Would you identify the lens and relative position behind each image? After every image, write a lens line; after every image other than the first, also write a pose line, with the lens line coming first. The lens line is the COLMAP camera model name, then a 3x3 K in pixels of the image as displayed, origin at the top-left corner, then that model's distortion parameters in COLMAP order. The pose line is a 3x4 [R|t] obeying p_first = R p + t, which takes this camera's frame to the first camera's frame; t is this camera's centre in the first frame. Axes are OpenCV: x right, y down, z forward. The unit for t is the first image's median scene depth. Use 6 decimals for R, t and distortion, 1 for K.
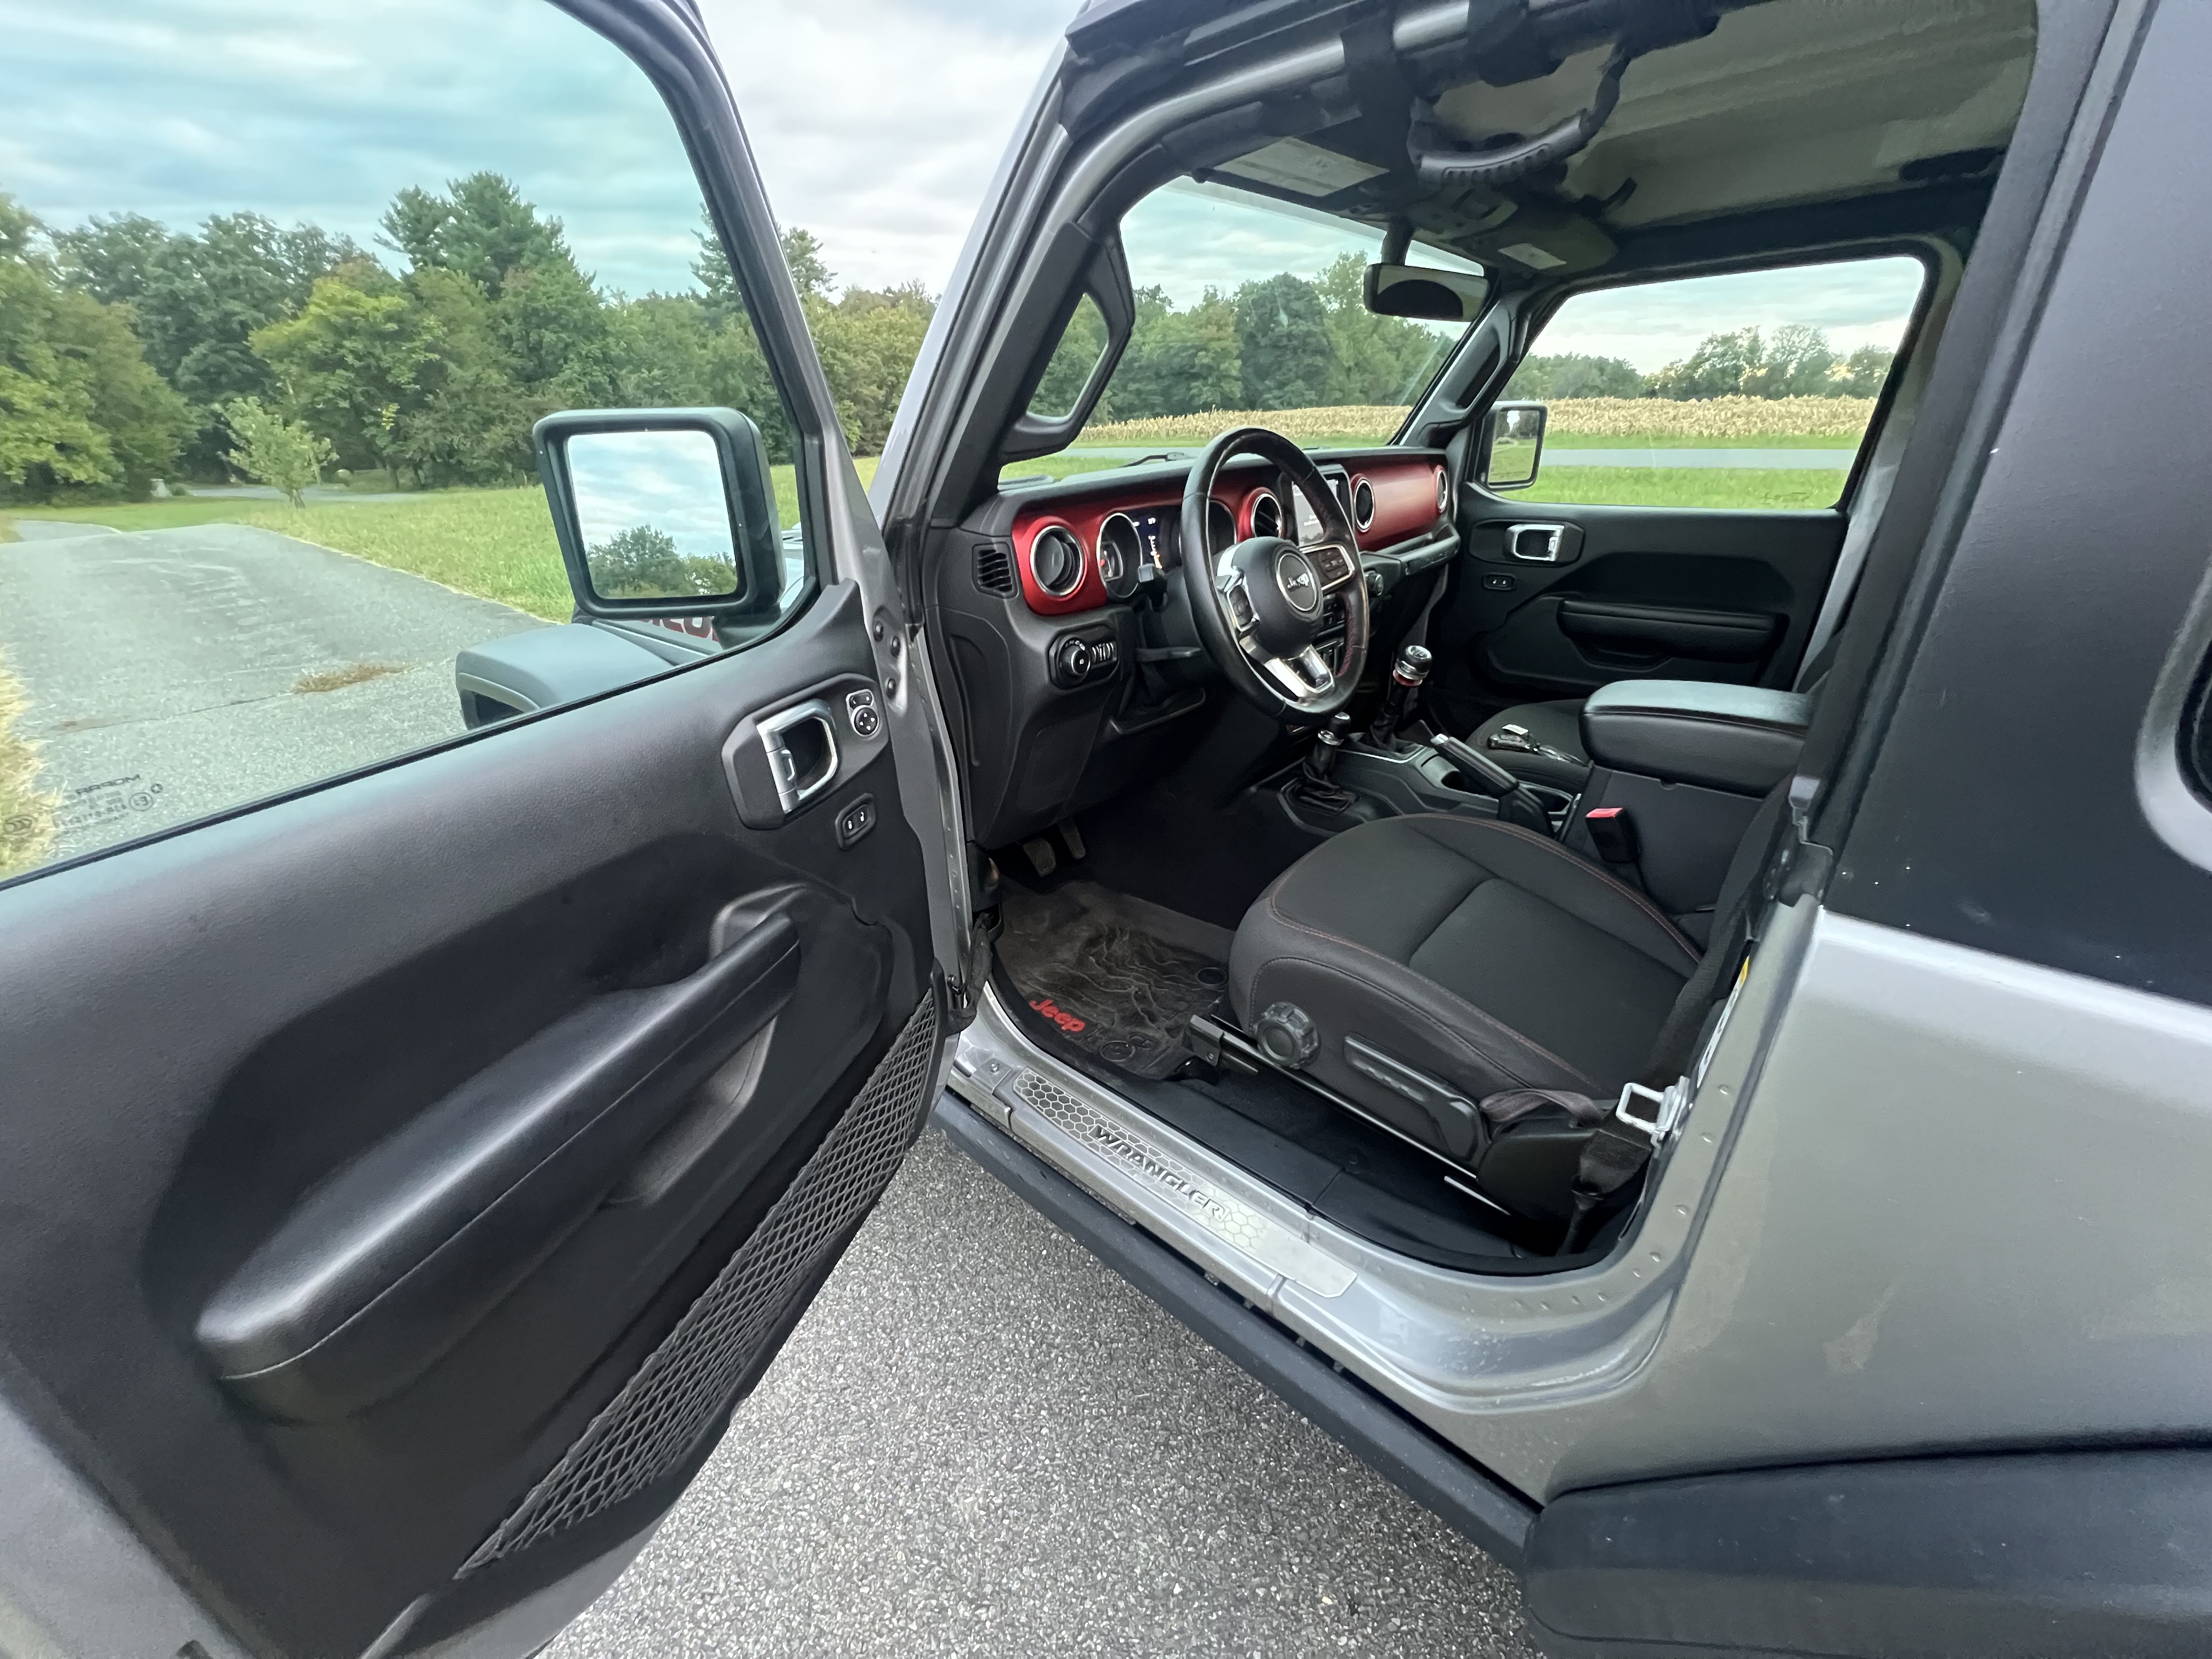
lens RADIAL K [[883.7, 0, 1104.9], [0, 883.7, 832.6], [0, 0, 1]] dist [0.000715, -0.000234]
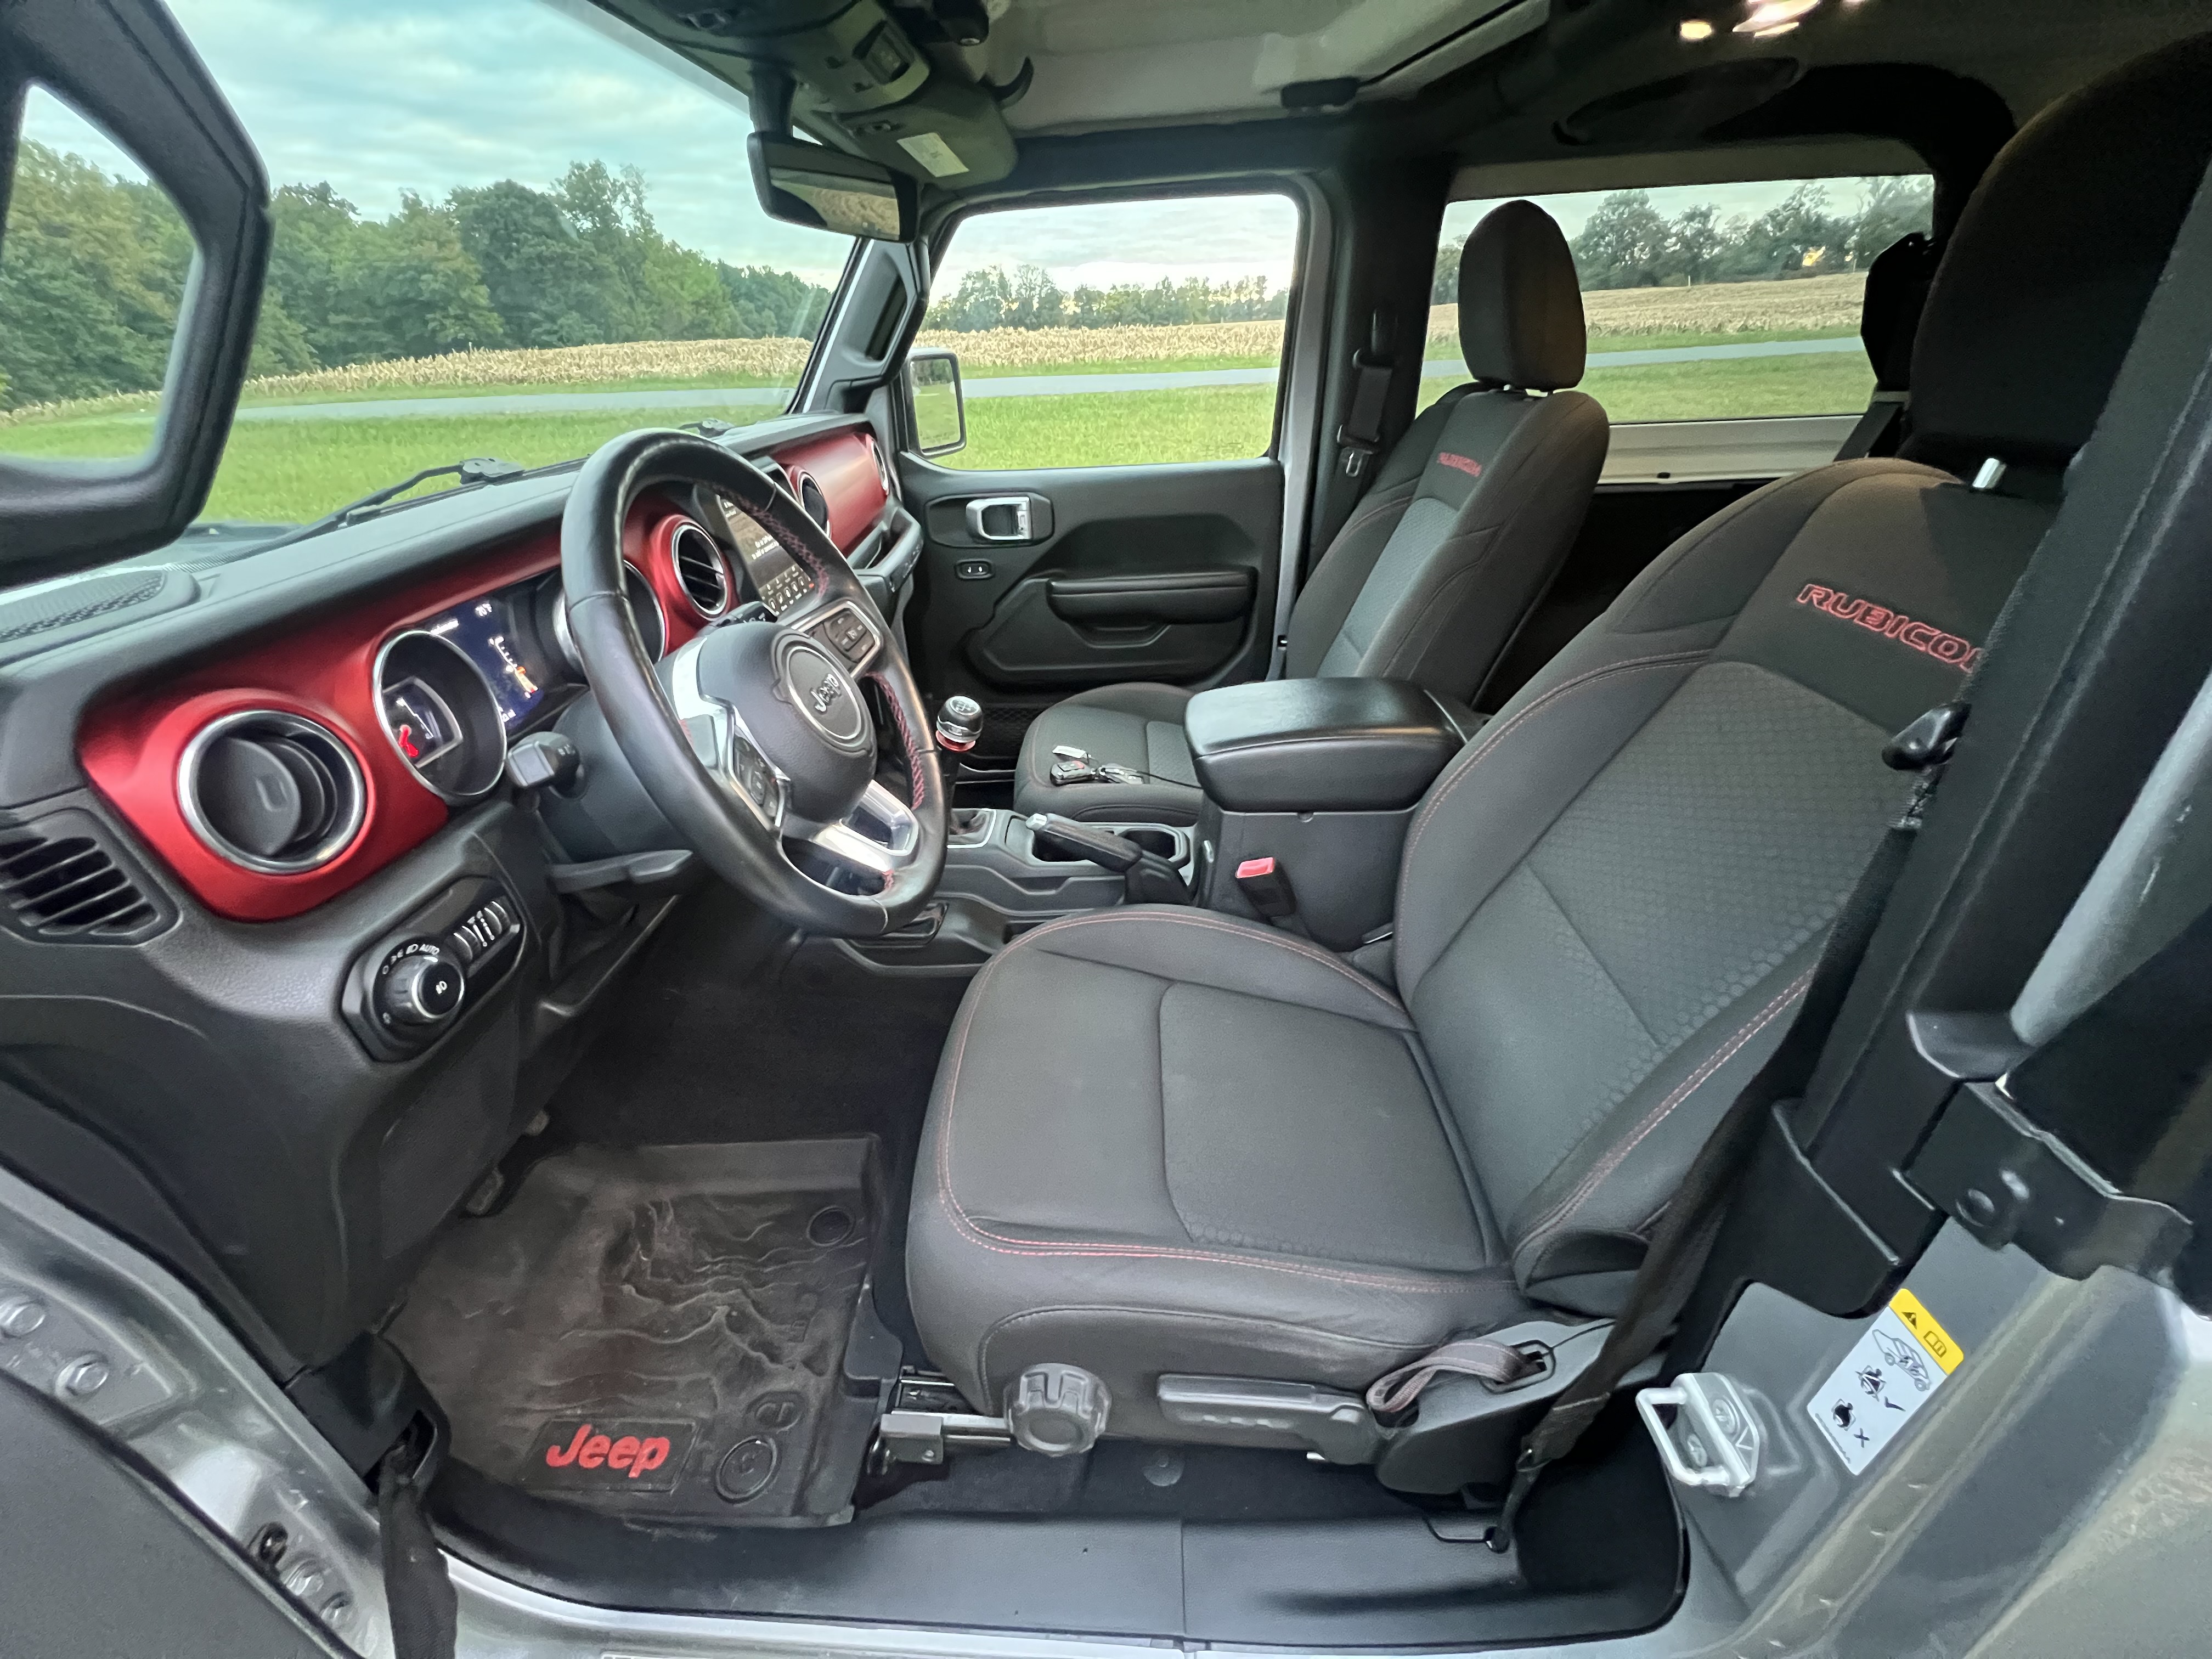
lens RADIAL K [[883.7, 0, 1104.9], [0, 883.7, 832.6], [0, 0, 1]] dist [0.000715, -0.000234]
pose [[0.782335, -0.313825, 0.538021, 0.013924], [0.281406, 0.948696, 0.144179, -0.159429], [-0.555665, 0.038606, 0.830510, 0.290527]]
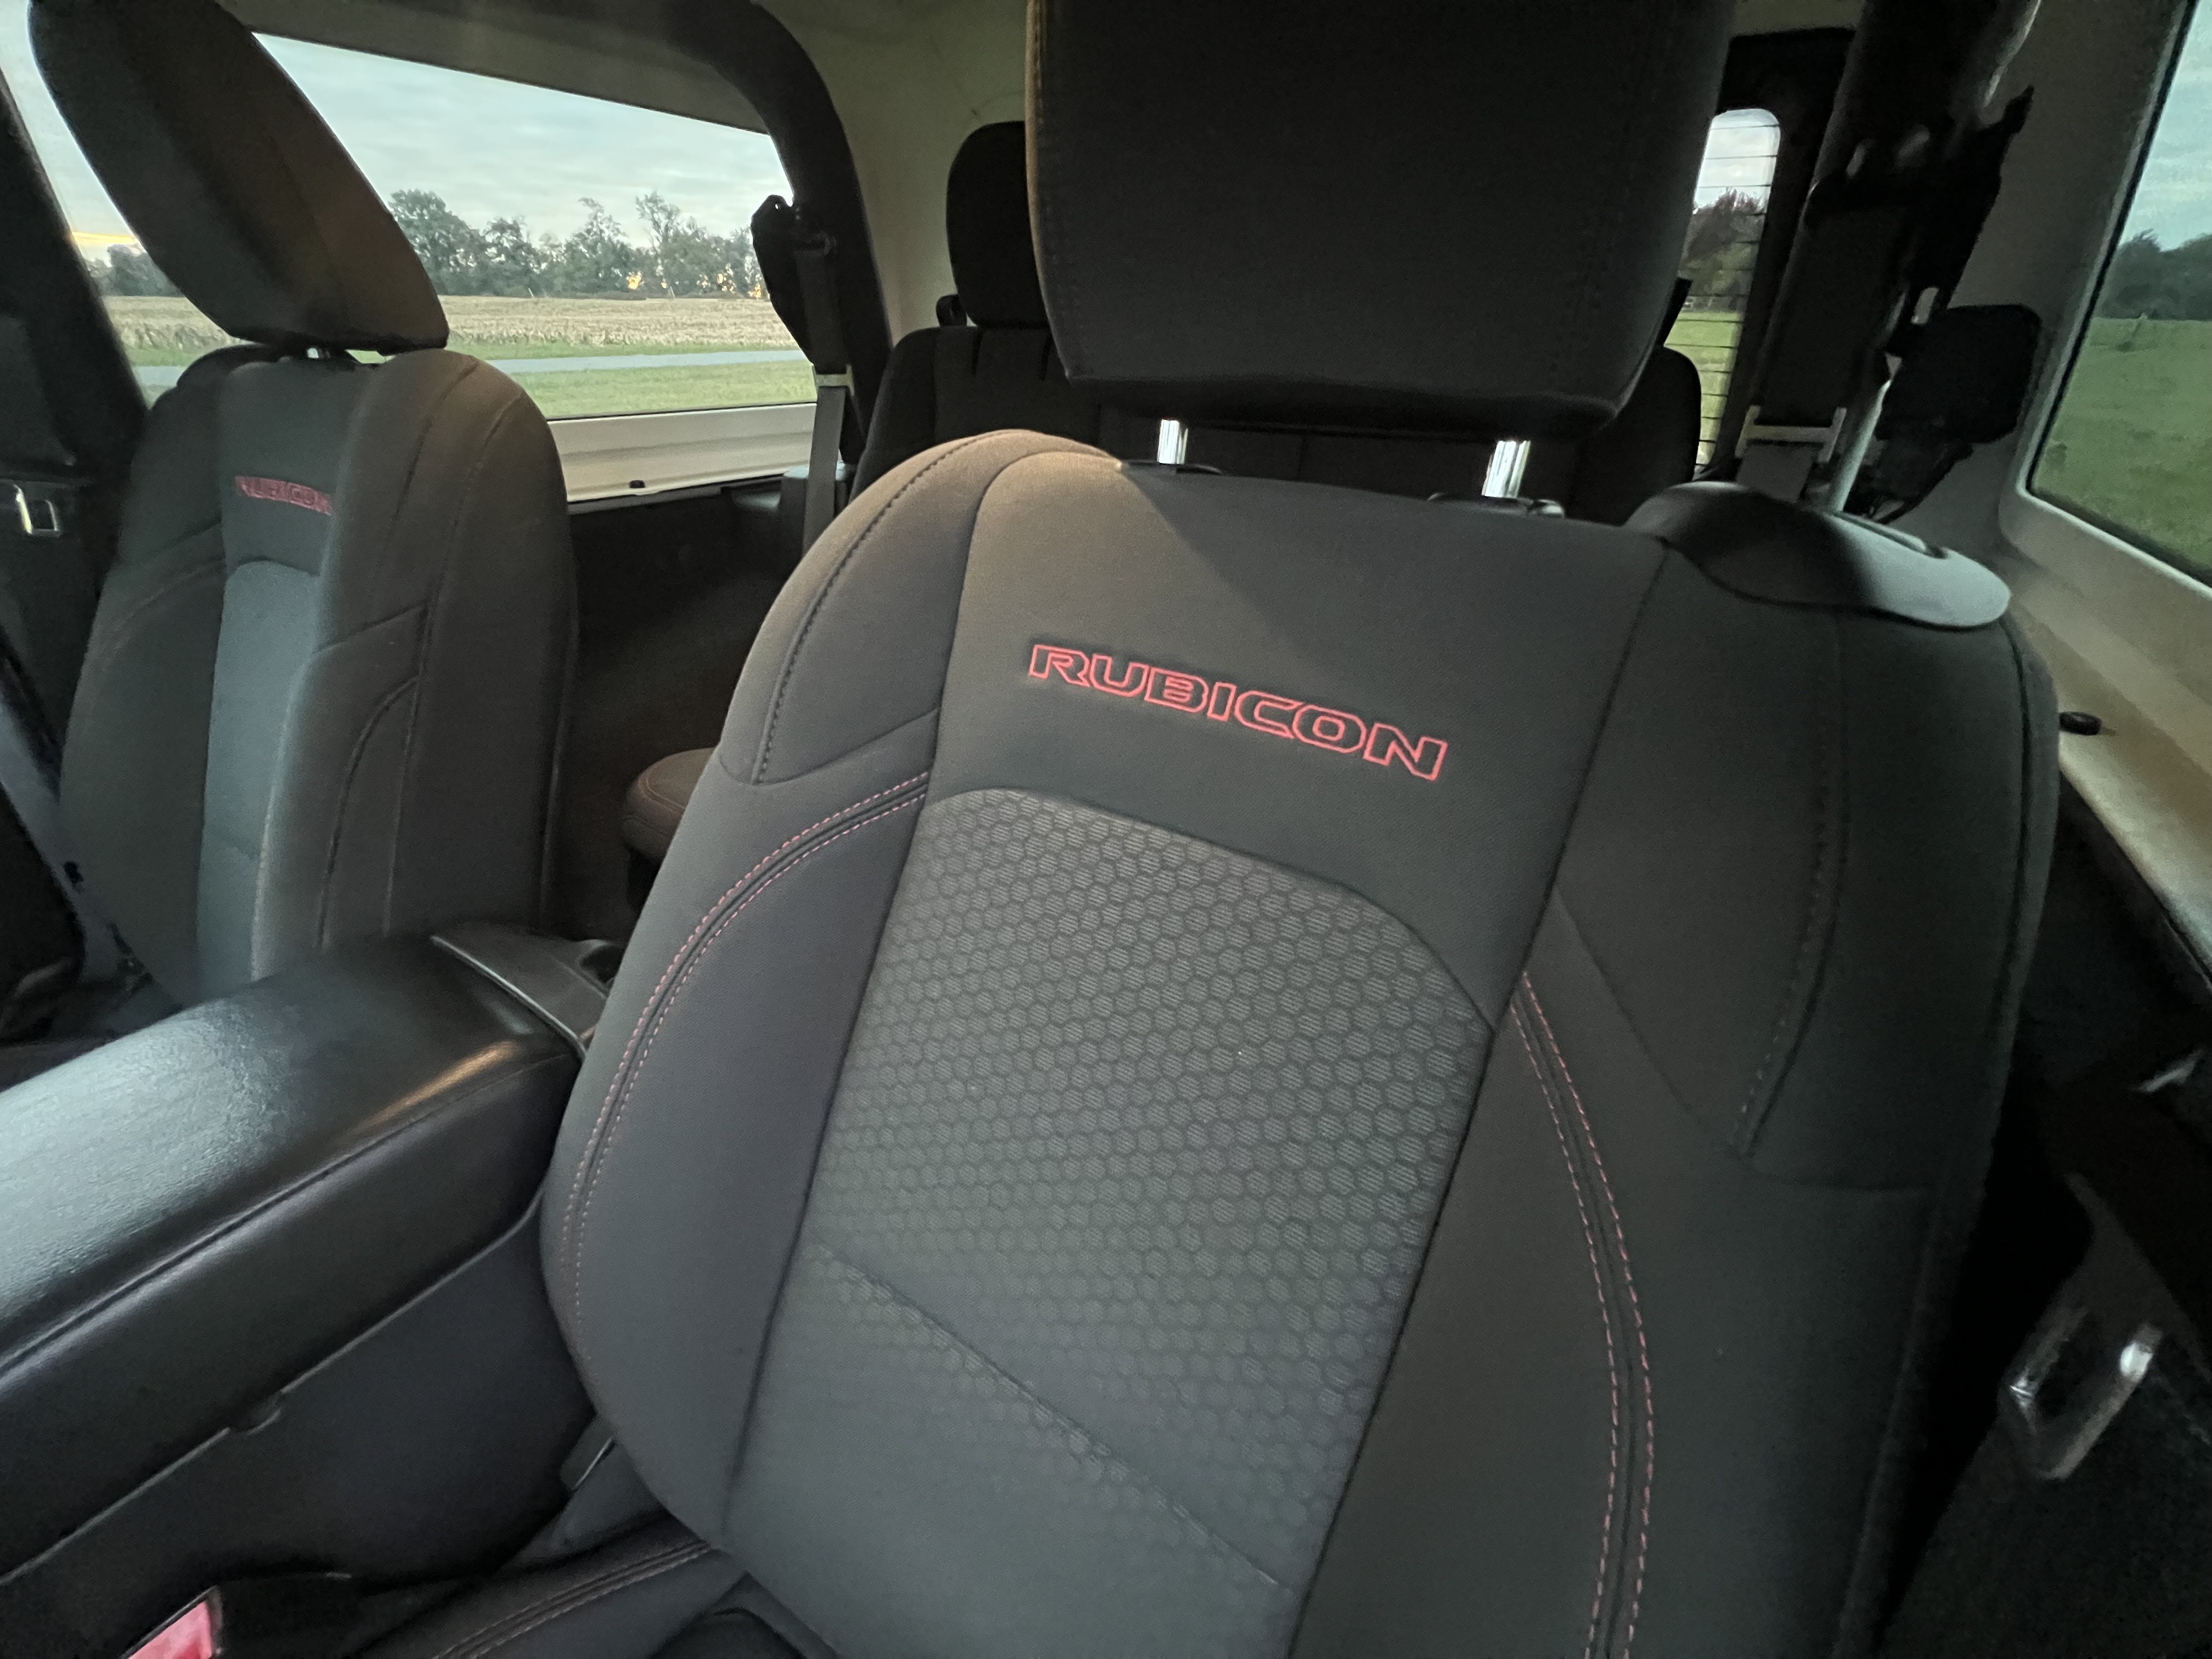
lens RADIAL K [[883.7, 0, 1104.9], [0, 883.7, 832.6], [0, 0, 1]] dist [0.000715, -0.000234]
pose [[-0.120529, -0.473043, 0.872756, 0.299665], [0.407037, 0.778314, 0.478067, -0.186274], [-0.905425, 0.412864, 0.098736, 0.430069]]
